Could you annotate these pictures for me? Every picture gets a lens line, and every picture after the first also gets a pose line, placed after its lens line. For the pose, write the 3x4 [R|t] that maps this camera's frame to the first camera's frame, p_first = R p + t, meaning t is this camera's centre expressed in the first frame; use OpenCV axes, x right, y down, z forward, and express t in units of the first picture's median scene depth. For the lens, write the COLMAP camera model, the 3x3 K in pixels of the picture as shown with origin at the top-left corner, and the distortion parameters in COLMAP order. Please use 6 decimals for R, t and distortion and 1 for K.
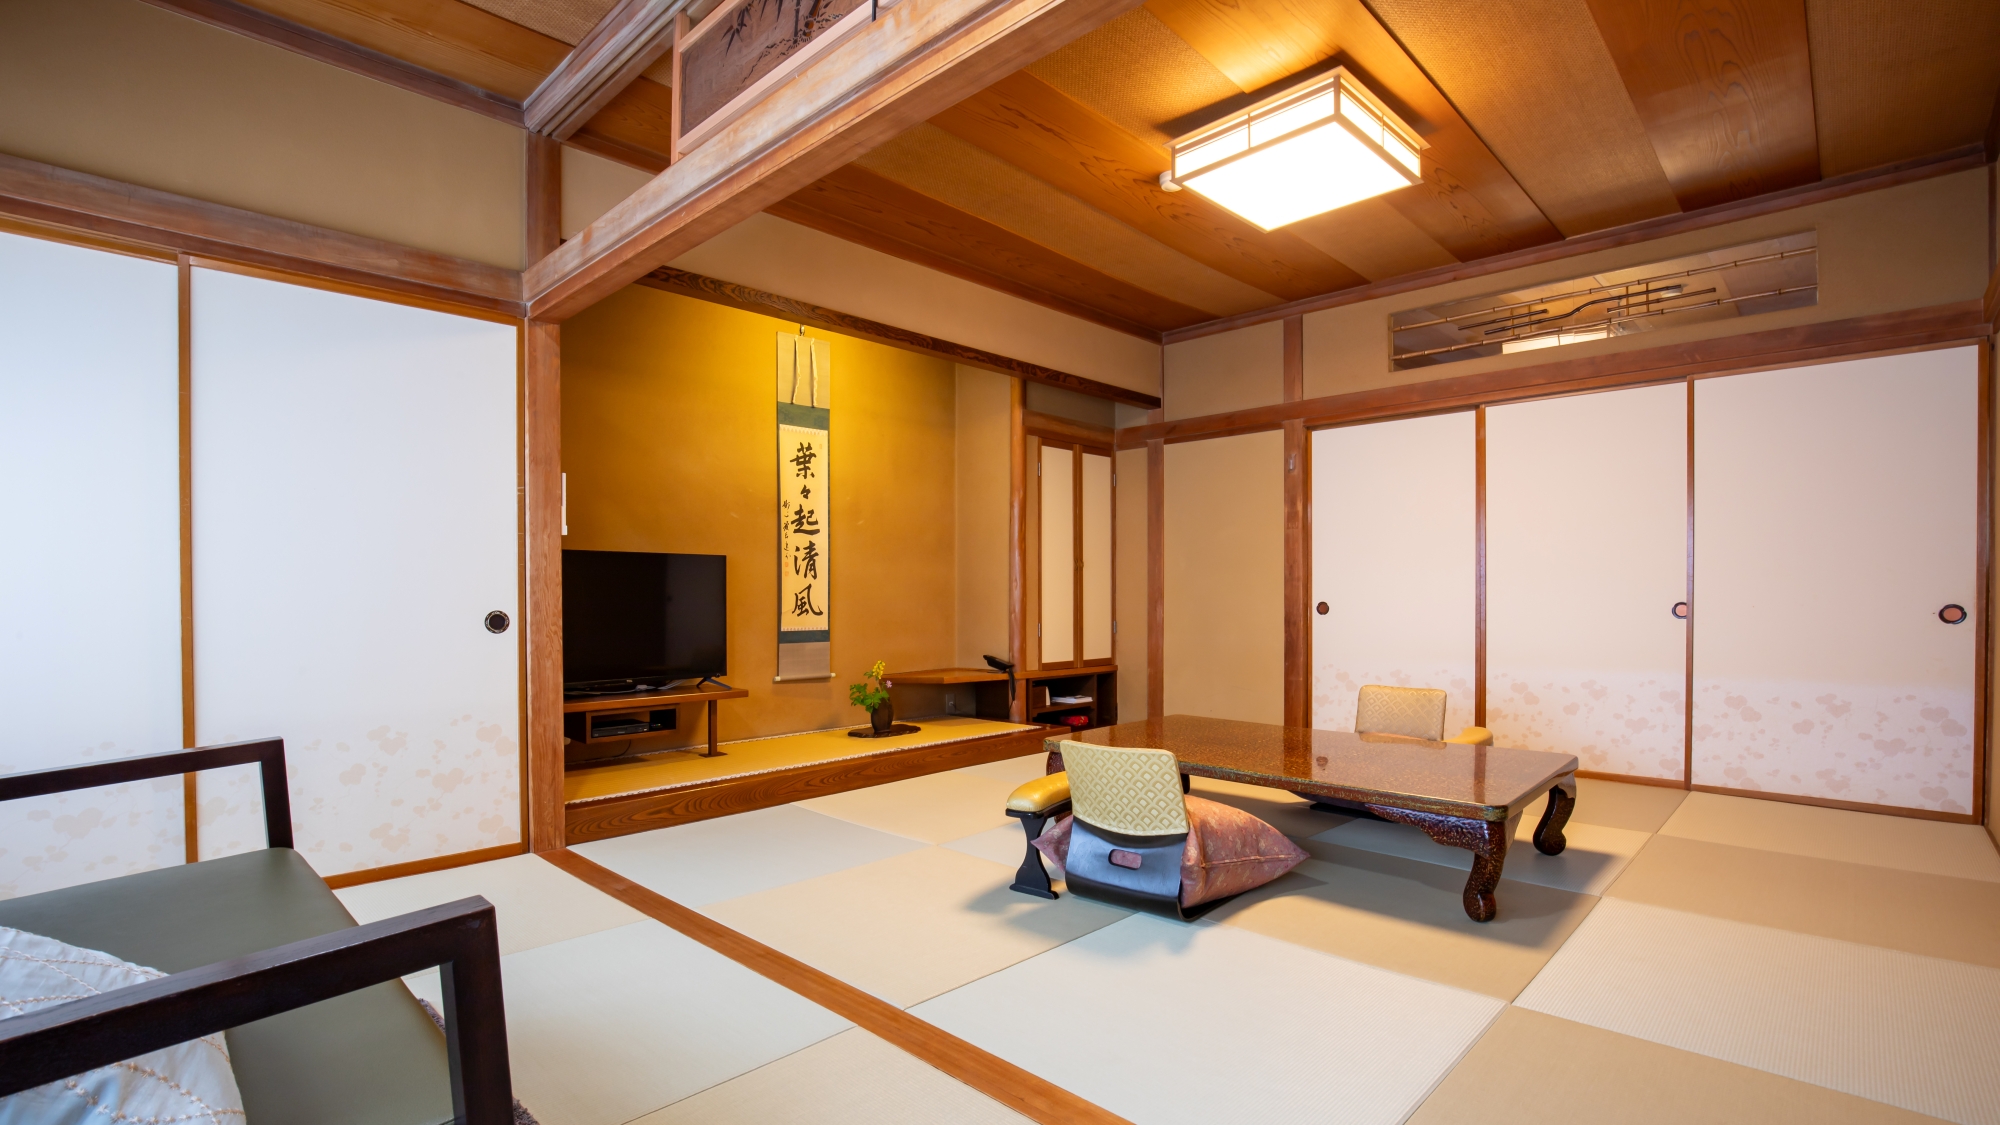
lens RADIAL K [[903.1, 0, 1034.8], [0, 903.1, 602.4], [0, 0, 1]] dist [-0.025958, -0.000233]
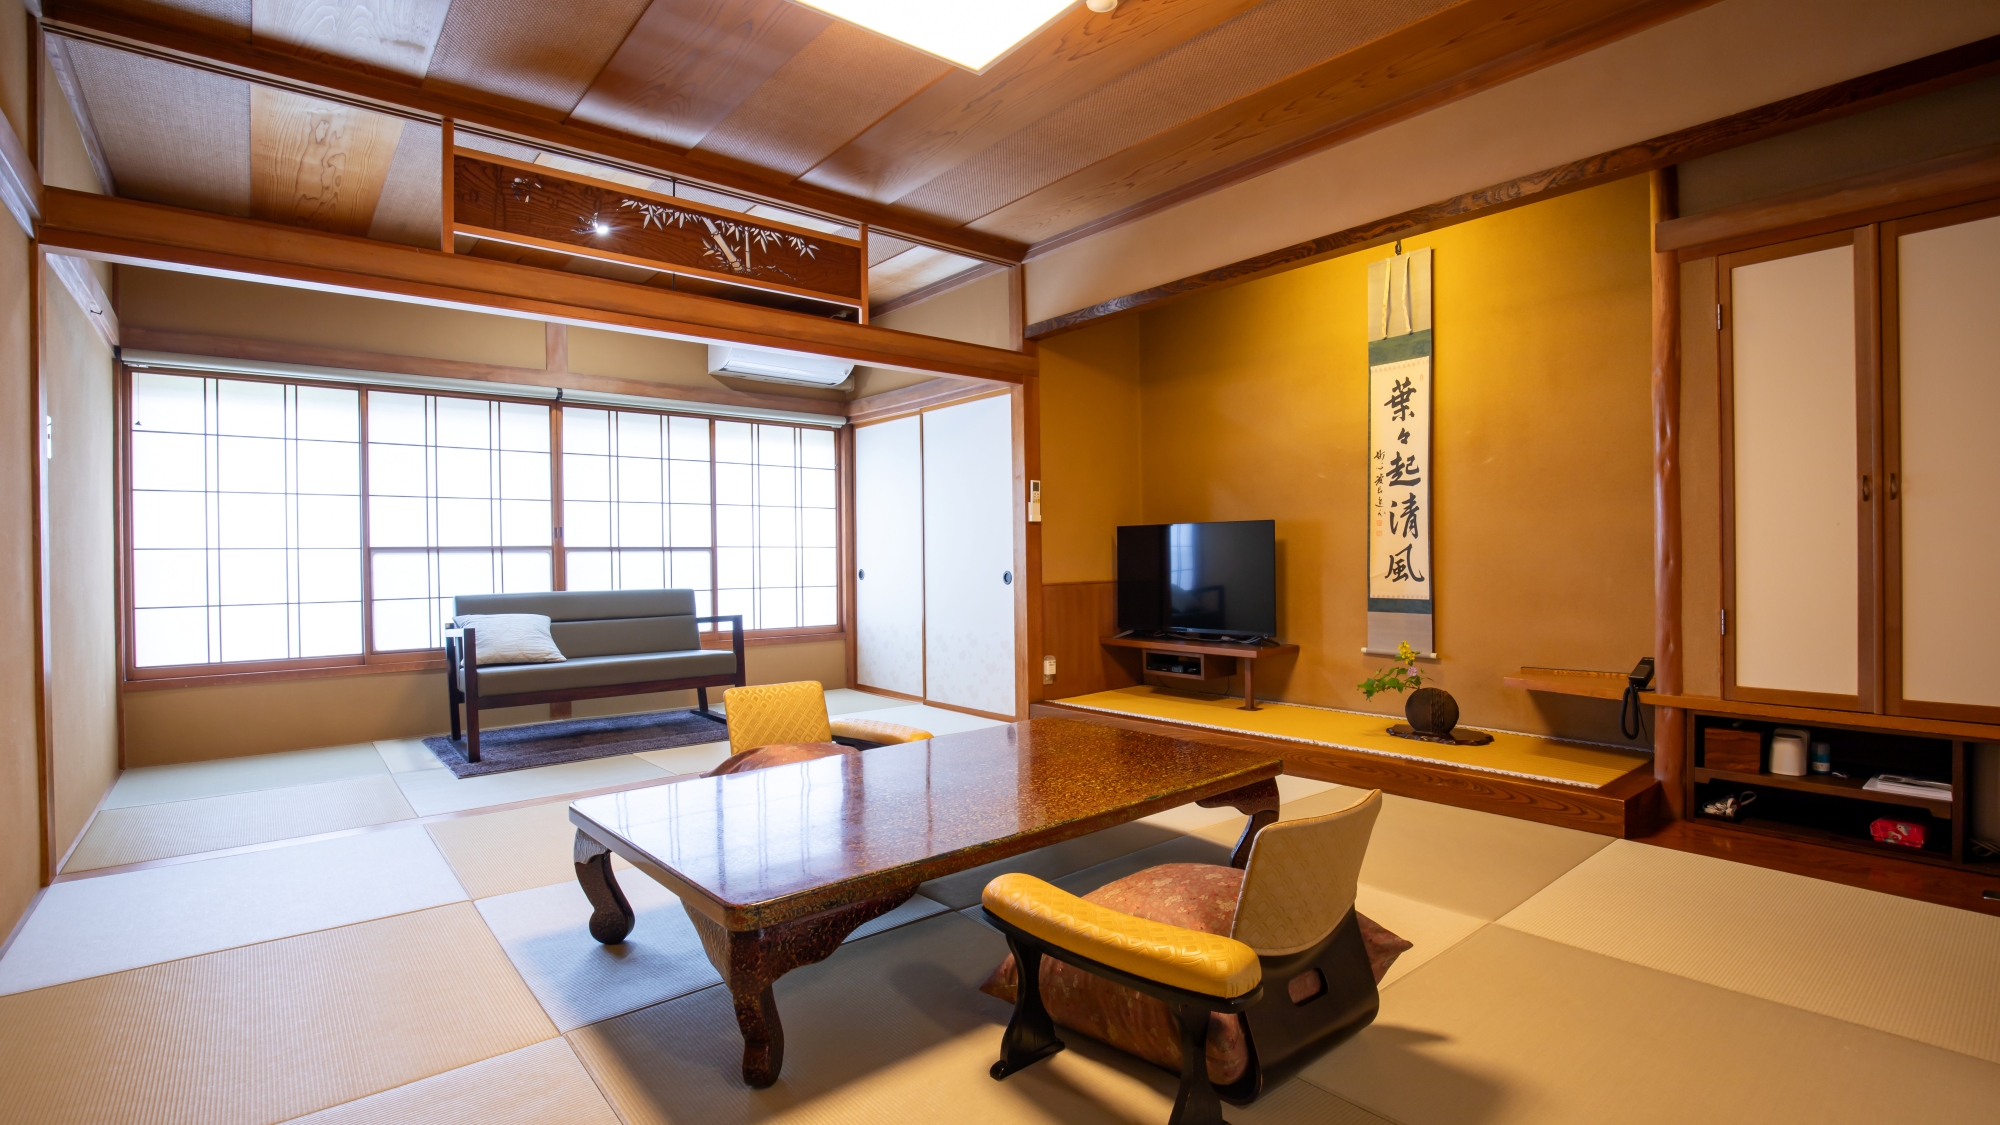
lens RADIAL K [[903.1, 0, 1001.4], [0, 903.1, 562.0], [0, 0, 1]] dist [-0.025958, -0.000233]
pose [[-0.122169, 0.006337, -0.992489, 0.636521], [0.003570, 0.999976, 0.005946, -0.010145], [0.992503, -0.002817, -0.122188, 0.728690]]
